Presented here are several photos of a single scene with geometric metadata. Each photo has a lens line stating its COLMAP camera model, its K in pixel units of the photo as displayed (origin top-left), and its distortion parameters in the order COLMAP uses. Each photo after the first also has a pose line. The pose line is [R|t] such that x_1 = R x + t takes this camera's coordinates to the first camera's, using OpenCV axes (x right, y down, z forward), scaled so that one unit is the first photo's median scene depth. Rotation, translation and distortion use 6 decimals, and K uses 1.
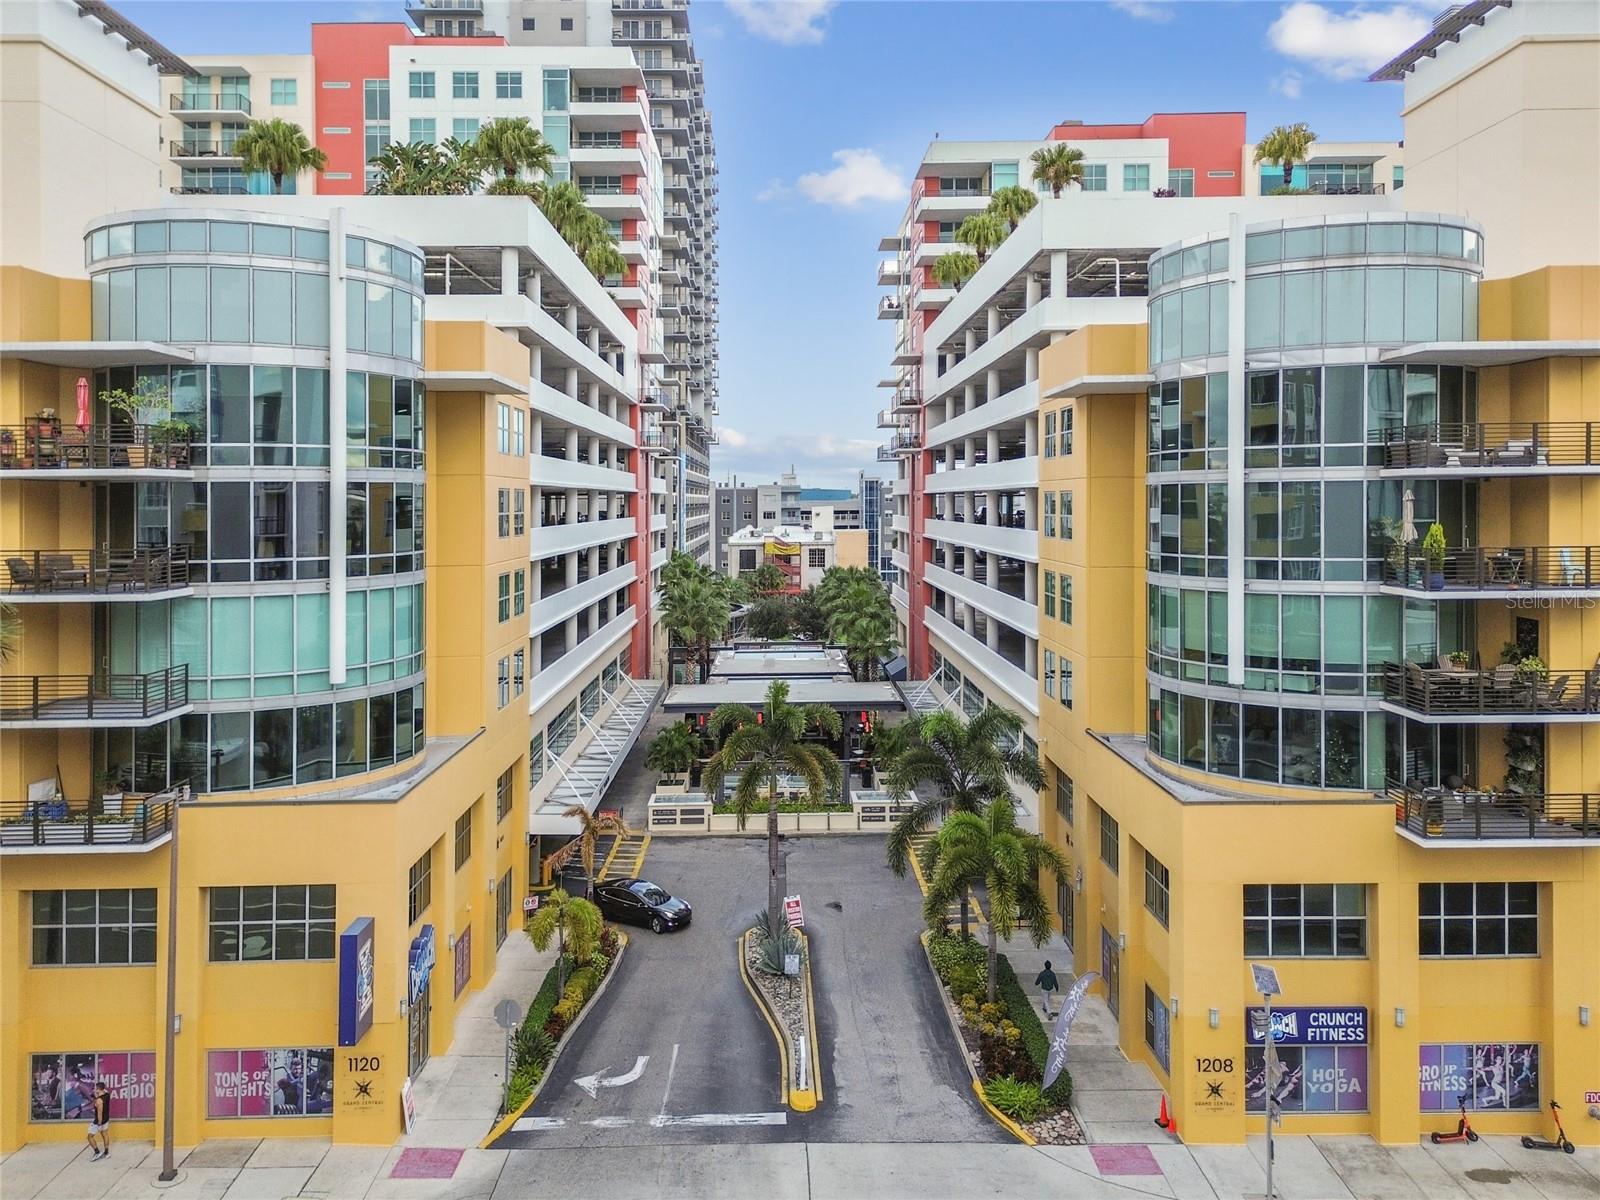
lens RADIAL K [[1125.8, 0, 803.1], [0, 1125.8, 596.2], [0, 0, 1]] dist [0.042442, -0.008769]
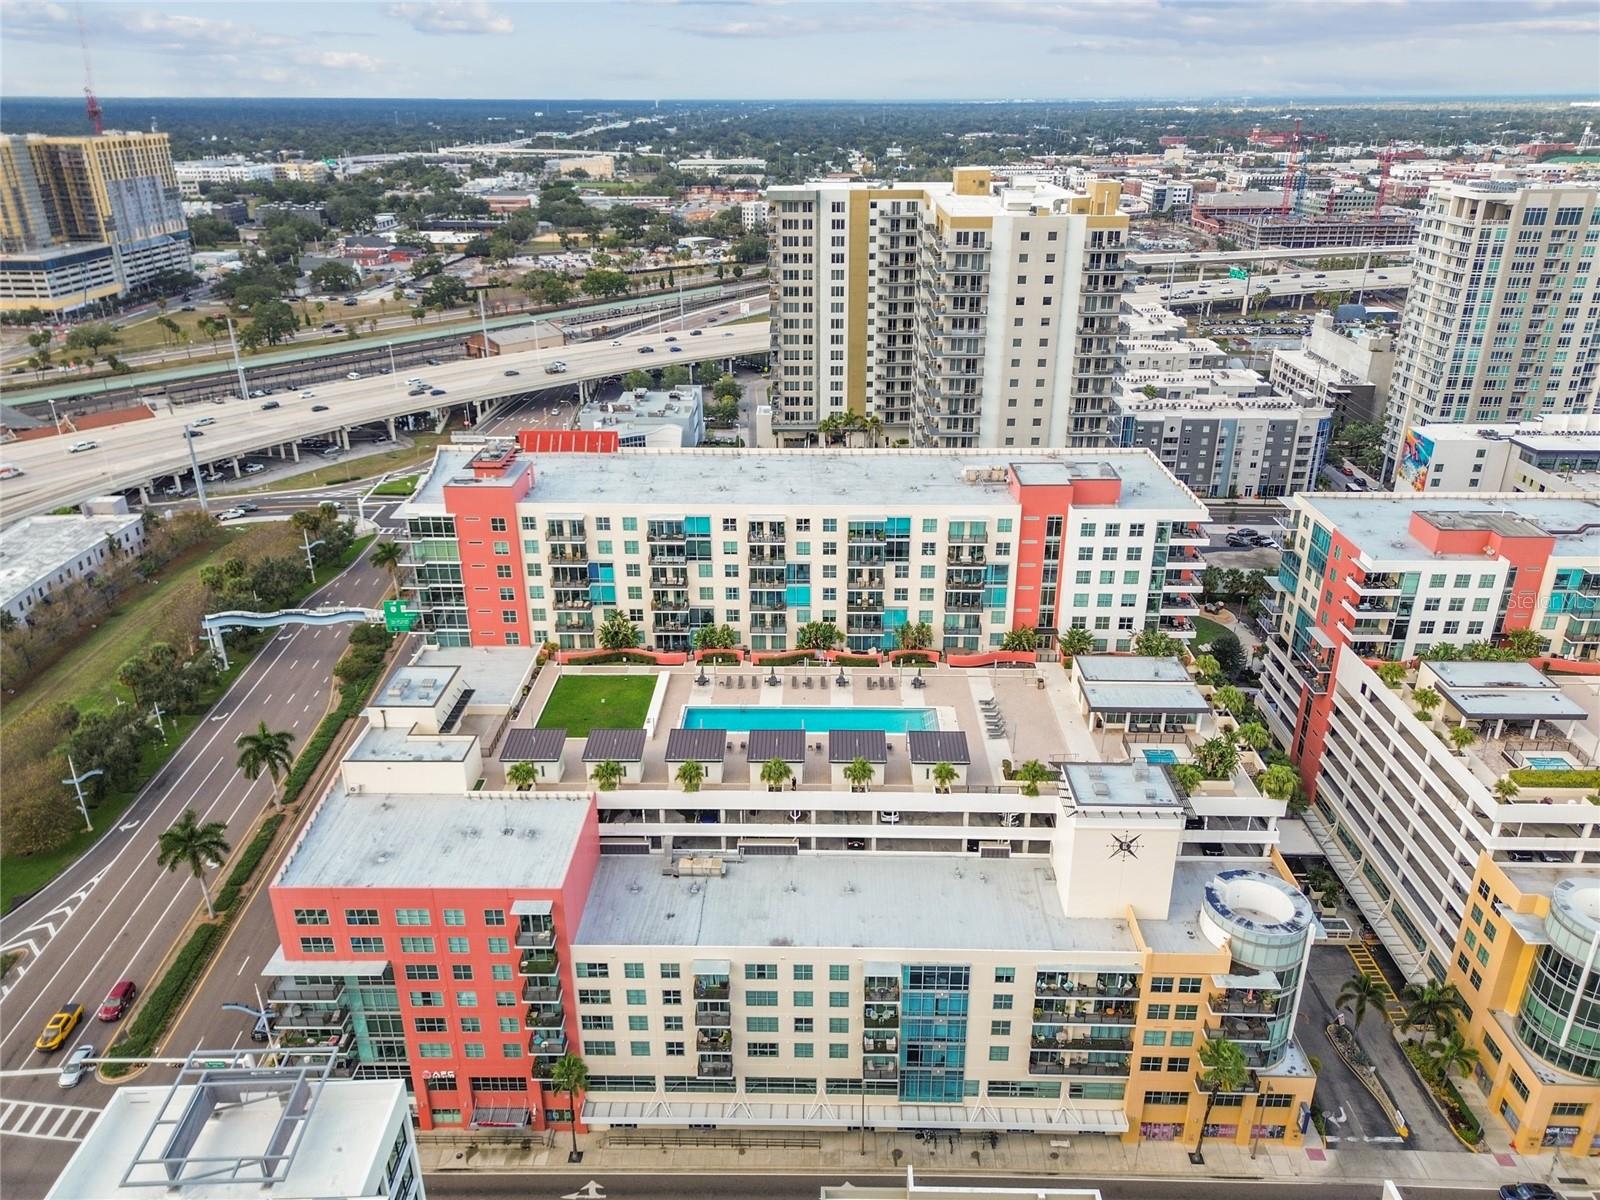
lens RADIAL K [[1125.8, 0, 795.6], [0, 1125.8, 604.0], [0, 0, 1]] dist [0.042442, -0.008769]
pose [[0.999749, 0.002050, -0.022317, -1.743015], [0.006504, 0.926414, 0.376451, -2.338267], [0.021446, -0.376502, 0.926168, -1.660957]]
